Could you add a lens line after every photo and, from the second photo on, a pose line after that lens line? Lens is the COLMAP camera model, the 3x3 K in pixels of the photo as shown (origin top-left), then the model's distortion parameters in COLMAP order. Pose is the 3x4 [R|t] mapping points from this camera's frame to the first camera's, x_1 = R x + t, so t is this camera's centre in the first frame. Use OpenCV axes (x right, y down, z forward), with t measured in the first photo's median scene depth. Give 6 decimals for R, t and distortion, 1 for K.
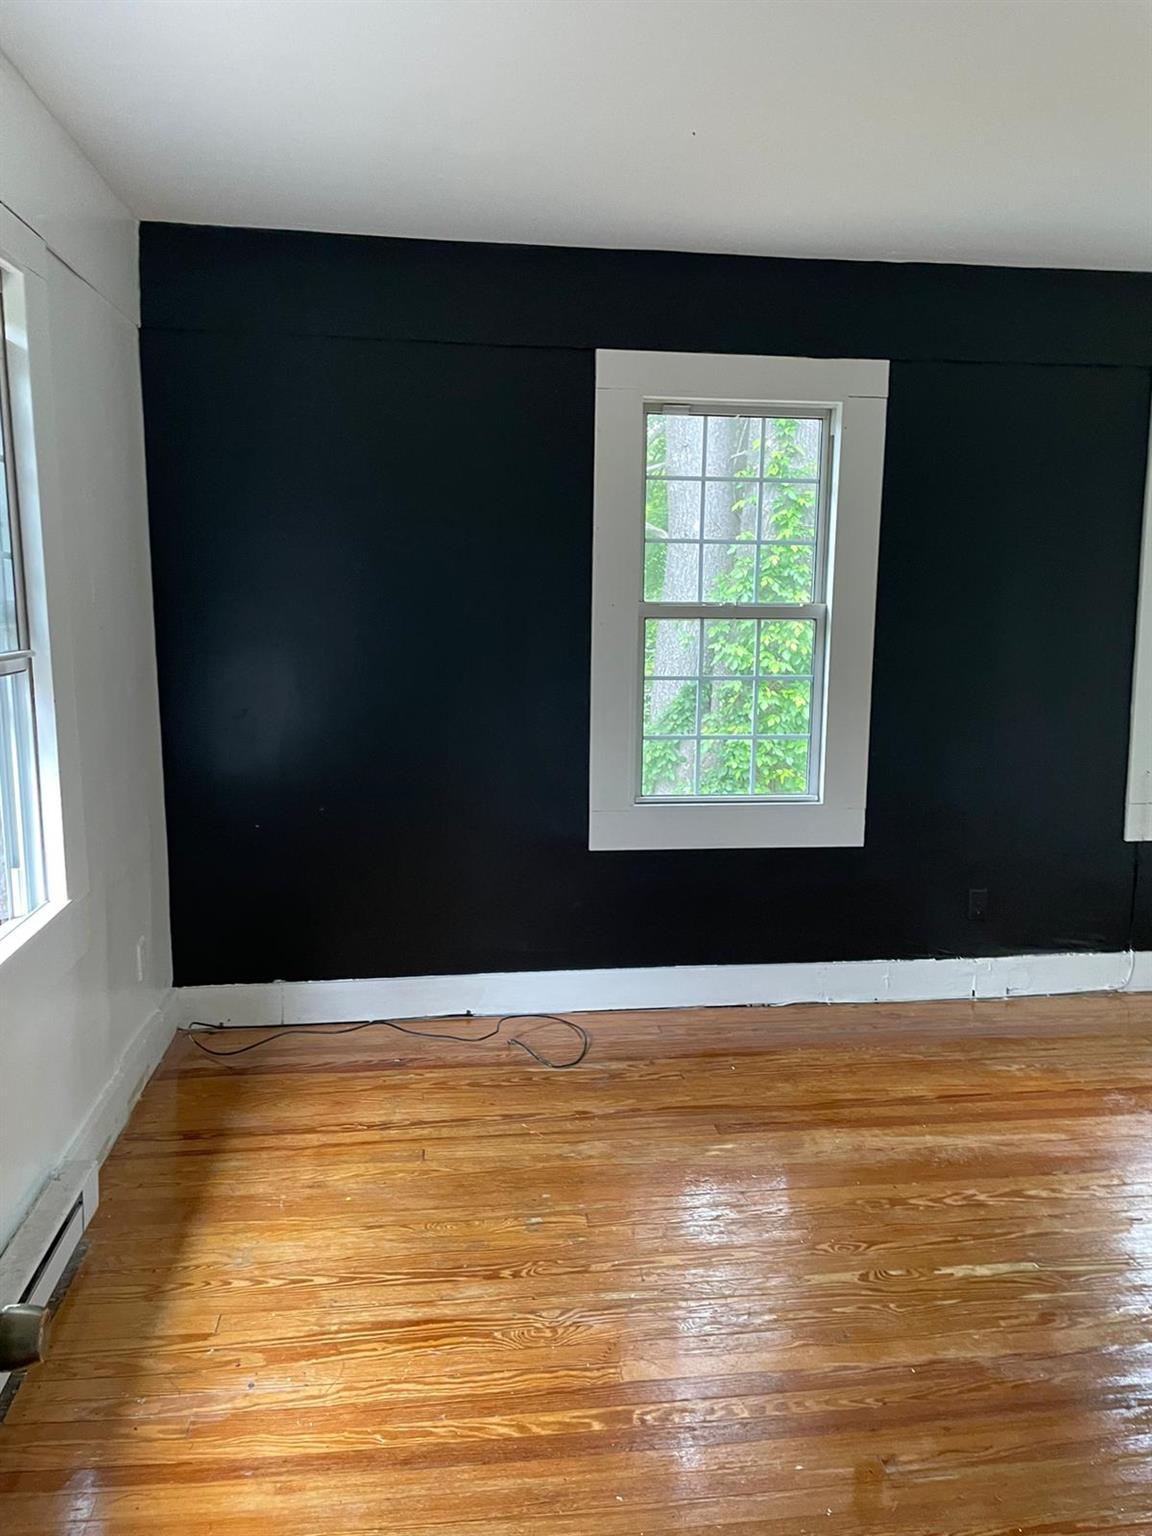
lens RADIAL K [[1239.7, 0, 533.6], [0, 1239.7, 738.2], [0, 0, 1]] dist [0.083364, -0.113490]
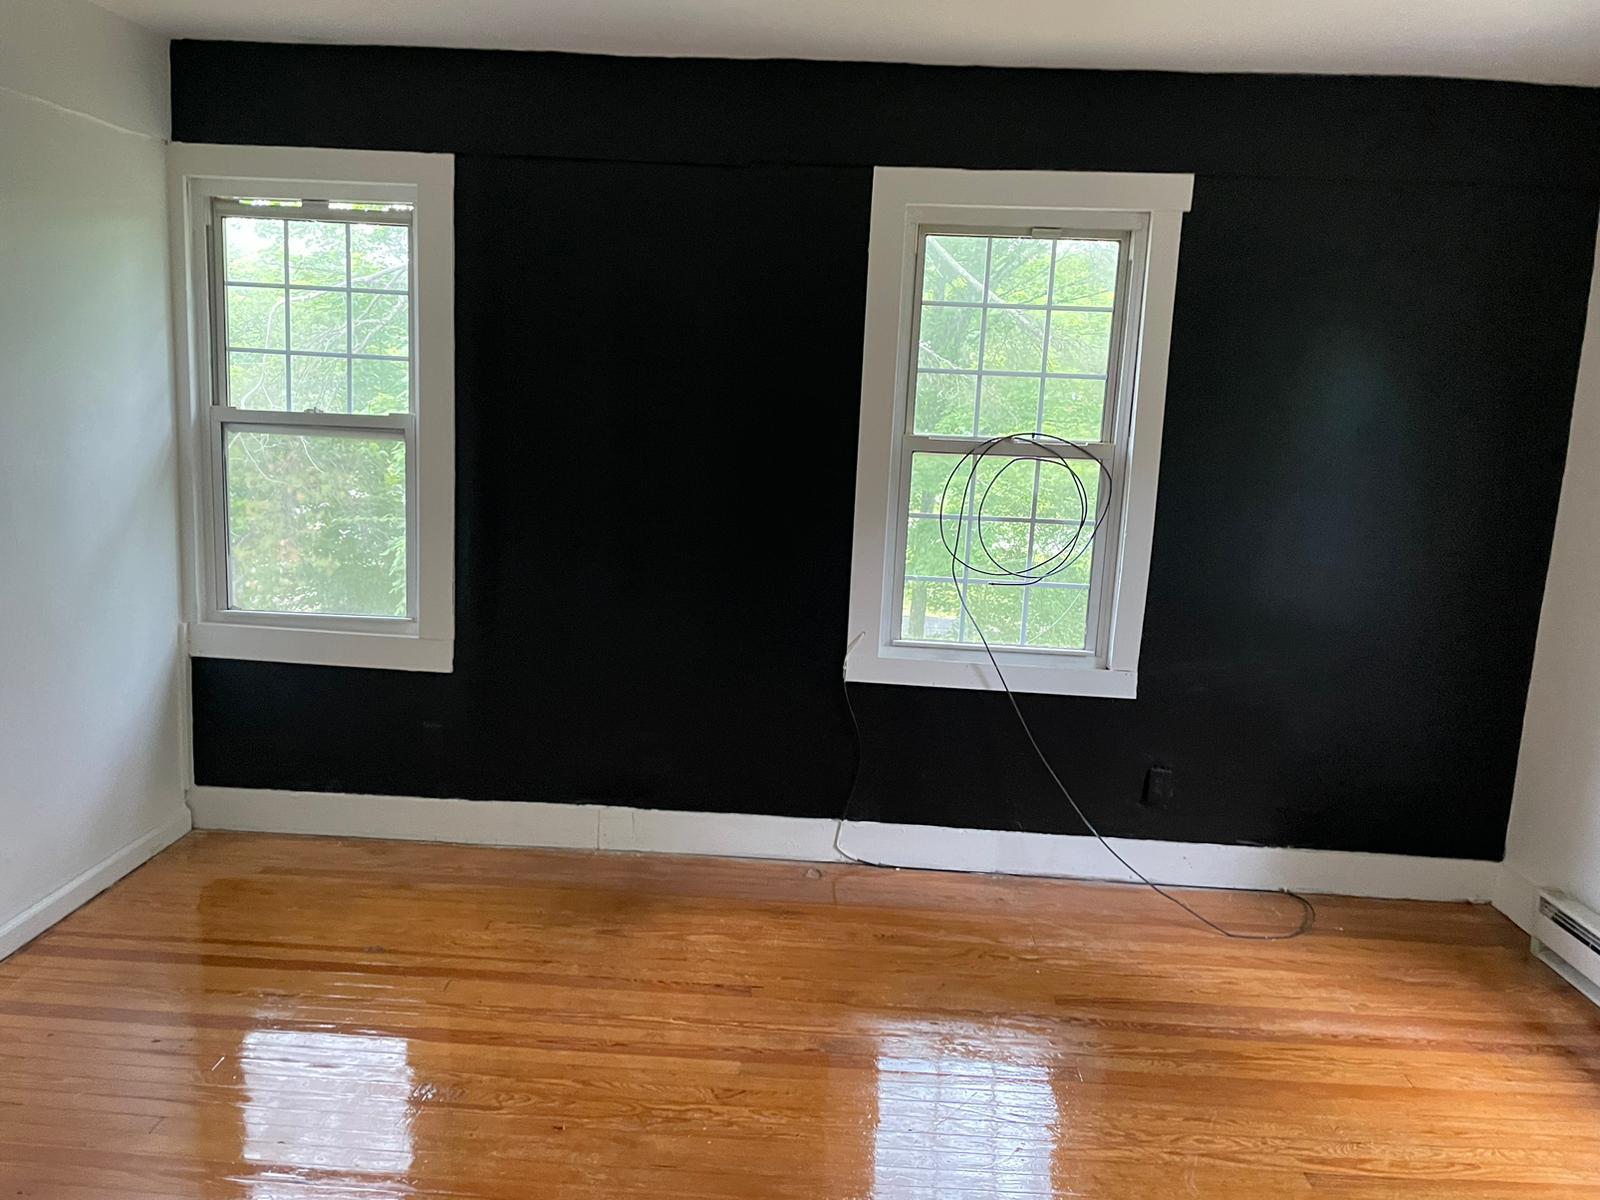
lens RADIAL K [[1291.3, 0, 891.7], [0, 1291.3, 594.6], [0, 0, 1]] dist [0.083364, -0.113490]
pose [[0.977588, 0.058009, -0.202380, 0.255667], [-0.056183, 0.998311, 0.014760, -0.002551], [0.202894, -0.003059, 0.979196, 0.035492]]
